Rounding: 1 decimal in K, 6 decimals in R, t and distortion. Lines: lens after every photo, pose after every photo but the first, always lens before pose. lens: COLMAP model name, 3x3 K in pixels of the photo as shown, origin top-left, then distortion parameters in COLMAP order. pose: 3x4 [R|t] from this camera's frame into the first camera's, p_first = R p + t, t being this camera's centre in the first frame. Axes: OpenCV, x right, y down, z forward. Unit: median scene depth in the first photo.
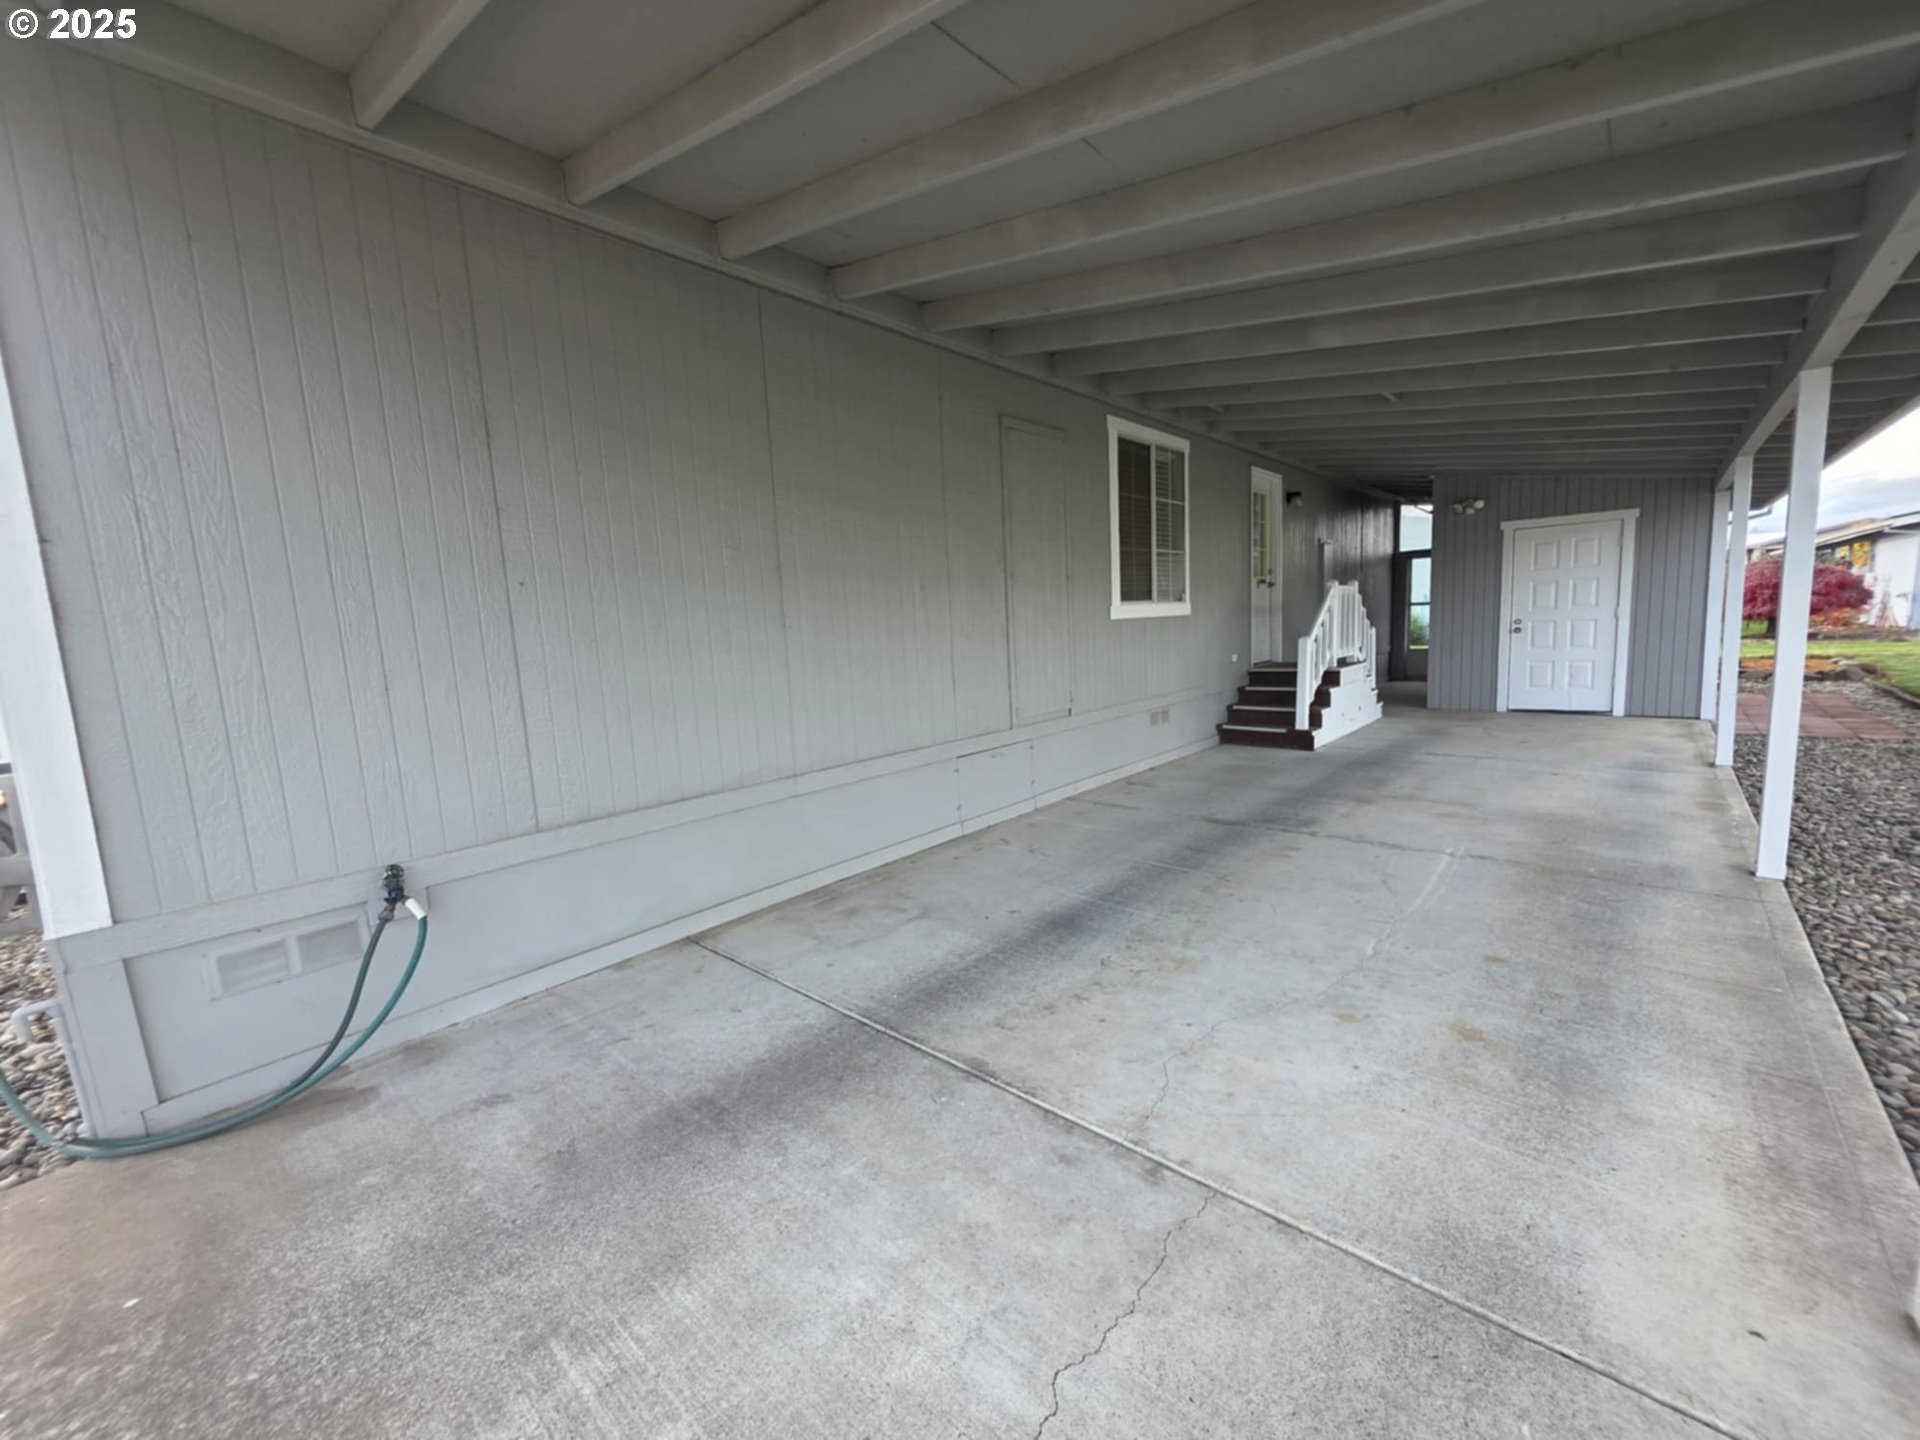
lens RADIAL K [[763.1, 0, 954.2], [0, 763.1, 717.3], [0, 0, 1]] dist [0.000388, -0.000575]
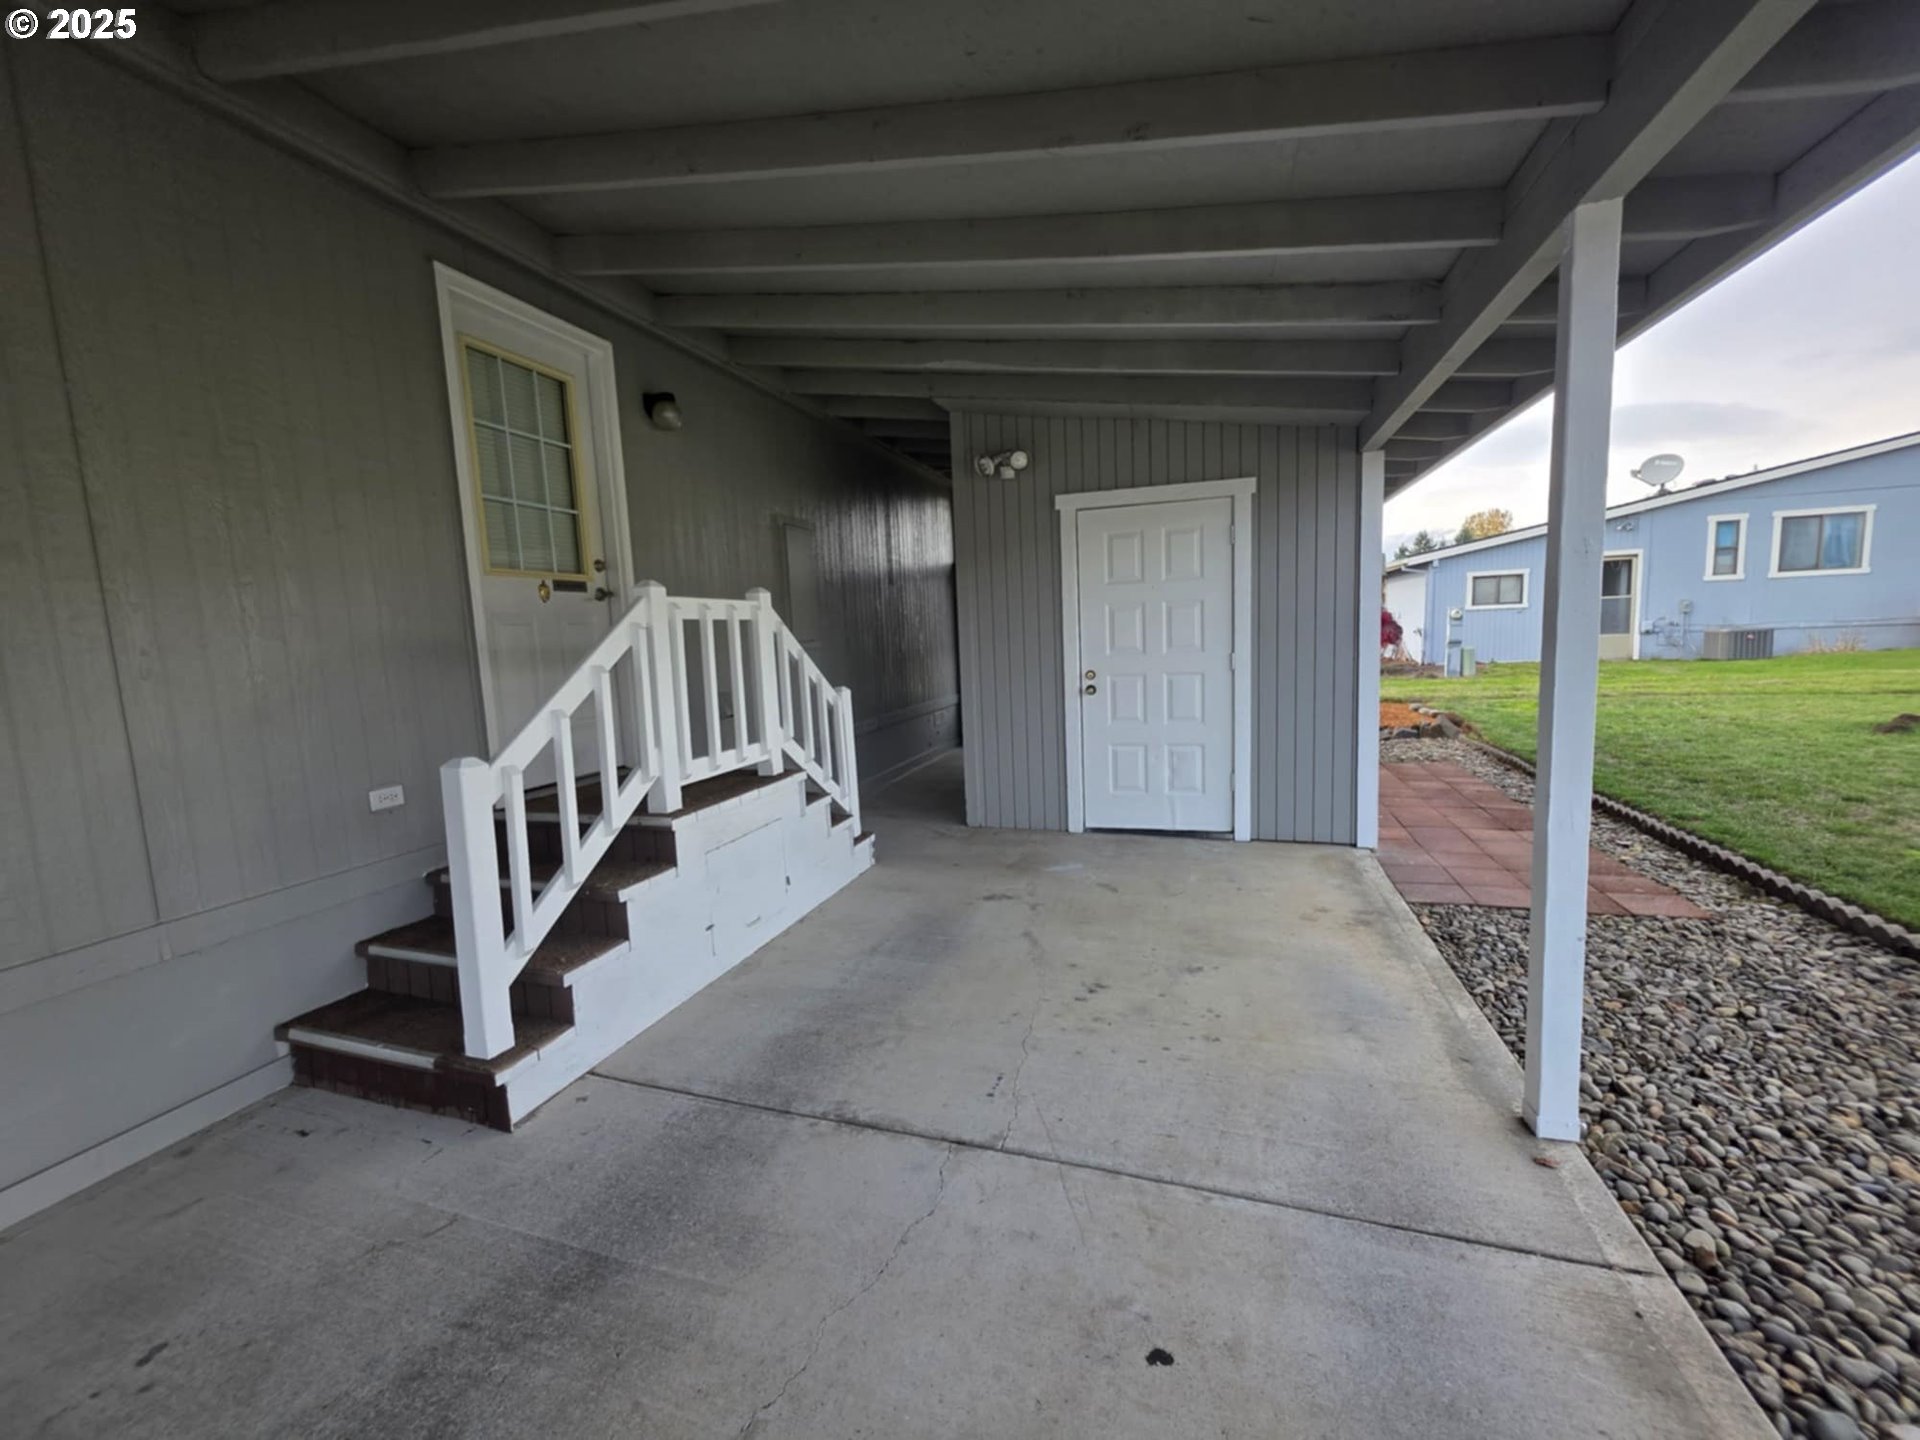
lens RADIAL K [[763.1, 0, 961.3], [0, 763.1, 716.1], [0, 0, 1]] dist [0.000388, -0.000575]
pose [[0.912883, -0.032958, 0.406890, 0.433268], [0.046337, 0.998659, -0.023068, -0.088622], [-0.405584, 0.039912, 0.913186, 0.540906]]
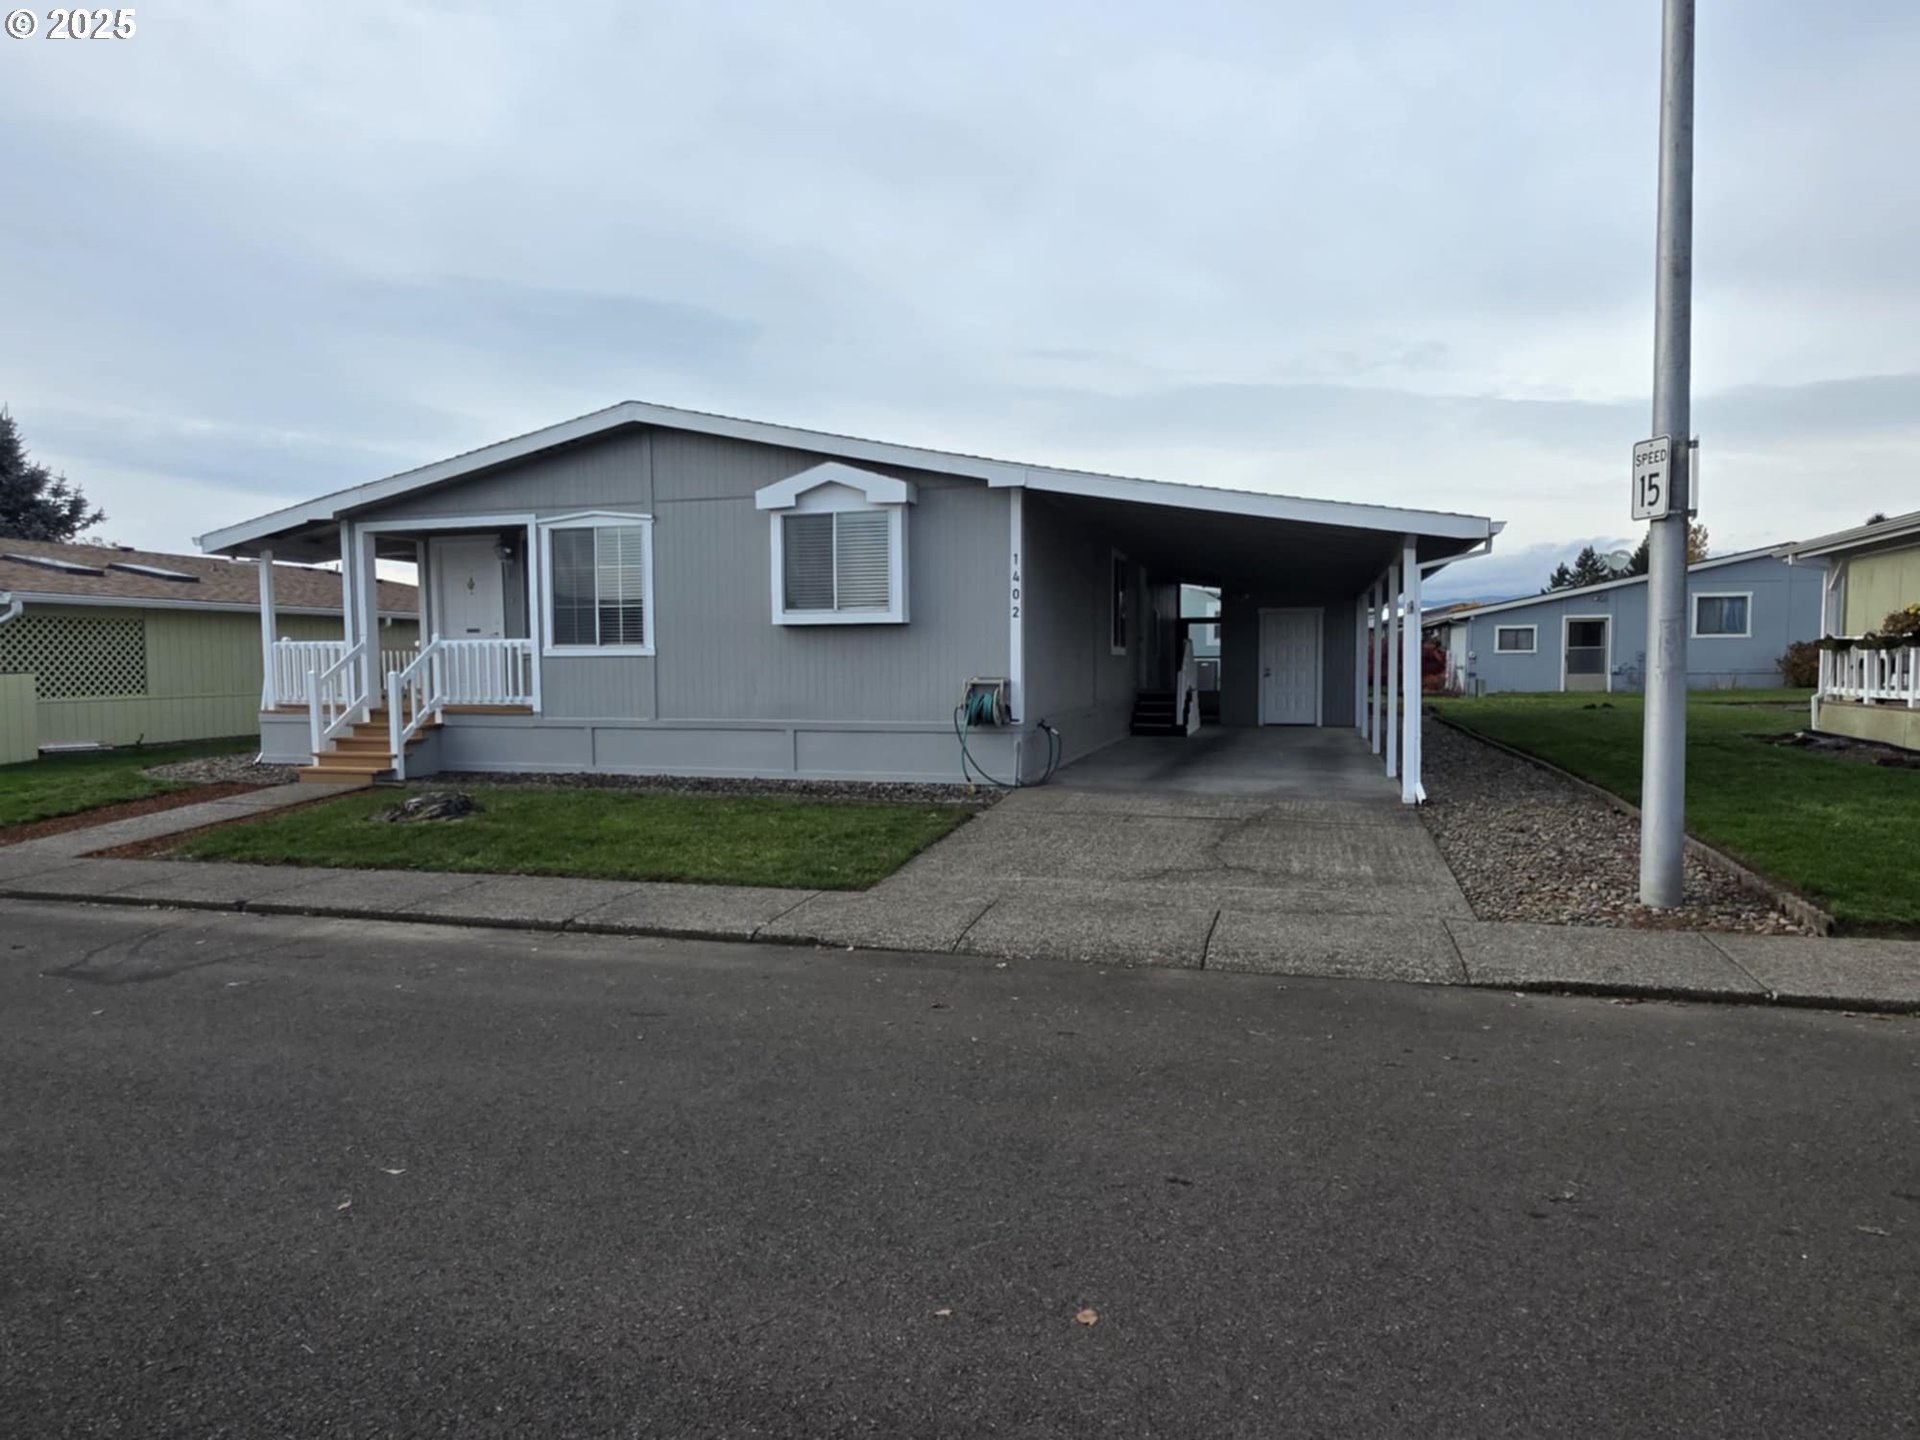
lens RADIAL K [[1162.2, 0, 963.5], [0, 1162.2, 722.4], [0, 0, 1]] dist [0.005838, 0.001325]
pose [[0.900766, 0.022210, 0.433736, -0.936759], [0.012687, 0.996920, -0.077398, 0.173881], [-0.434119, 0.075220, 0.897710, -0.951871]]
